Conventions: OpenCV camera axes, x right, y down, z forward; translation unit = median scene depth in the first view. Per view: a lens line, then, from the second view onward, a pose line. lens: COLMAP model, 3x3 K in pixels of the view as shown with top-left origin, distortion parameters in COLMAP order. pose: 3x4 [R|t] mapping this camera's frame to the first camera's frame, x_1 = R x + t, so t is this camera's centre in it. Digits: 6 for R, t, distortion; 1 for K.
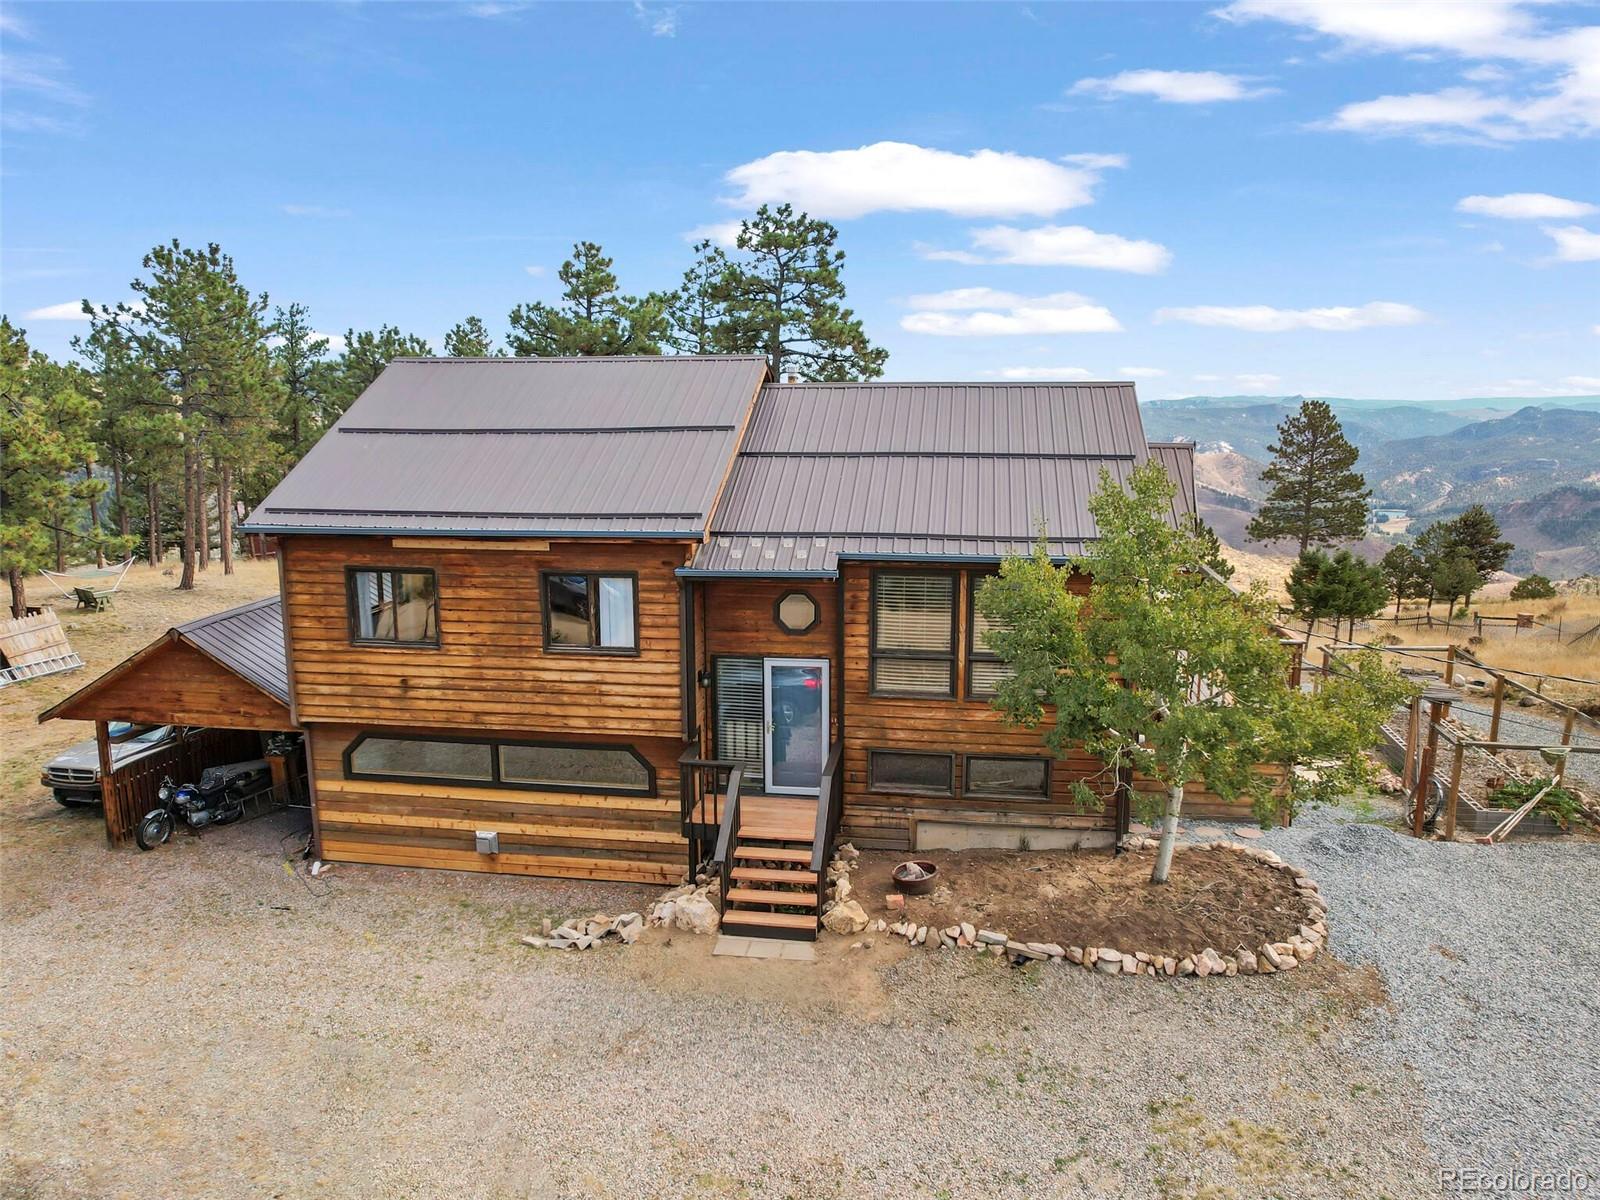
lens RADIAL K [[1167.8, 0, 802.0], [0, 1167.8, 600.9], [0, 0, 1]] dist [-0.049604, 0.029554]
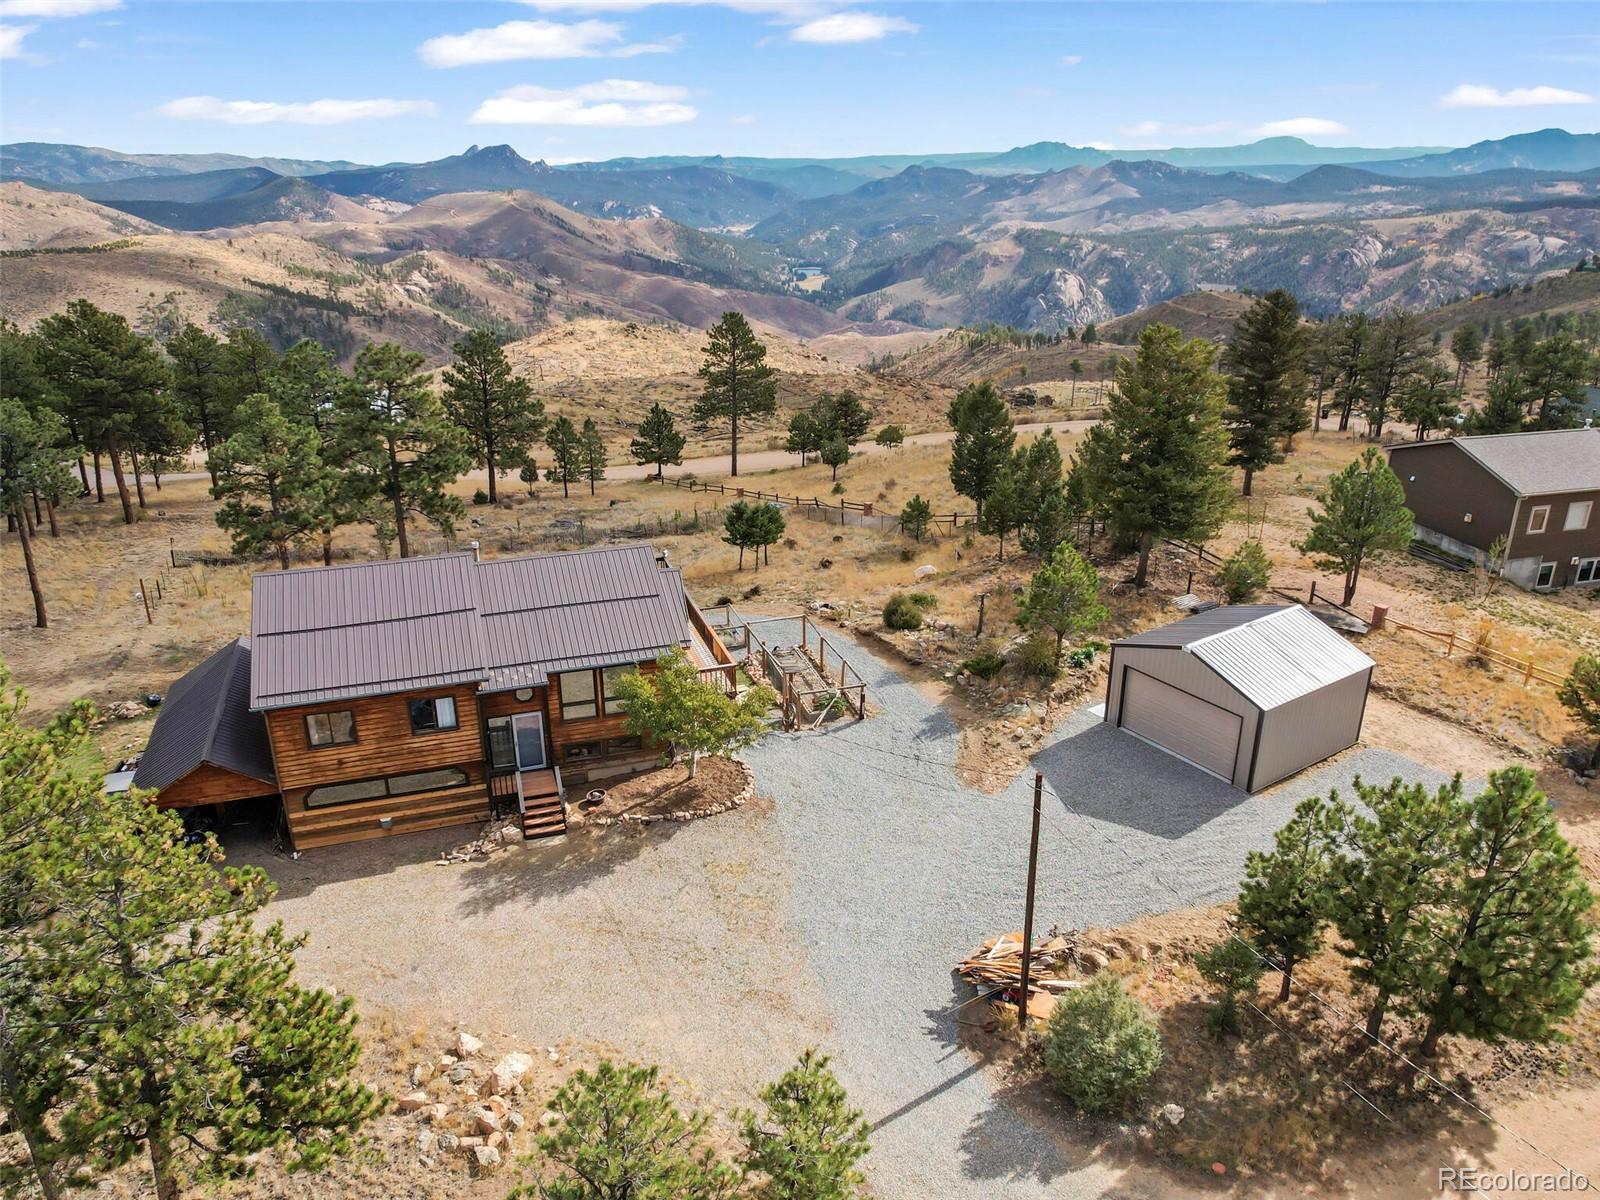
lens RADIAL K [[1167.8, 0, 801.5], [0, 1167.8, 606.4], [0, 0, 1]] dist [-0.049604, 0.029554]
pose [[0.892829, -0.168865, 0.417541, -0.425829], [0.084434, 0.973372, 0.213113, -0.573214], [-0.442410, -0.155019, 0.883313, -1.152151]]
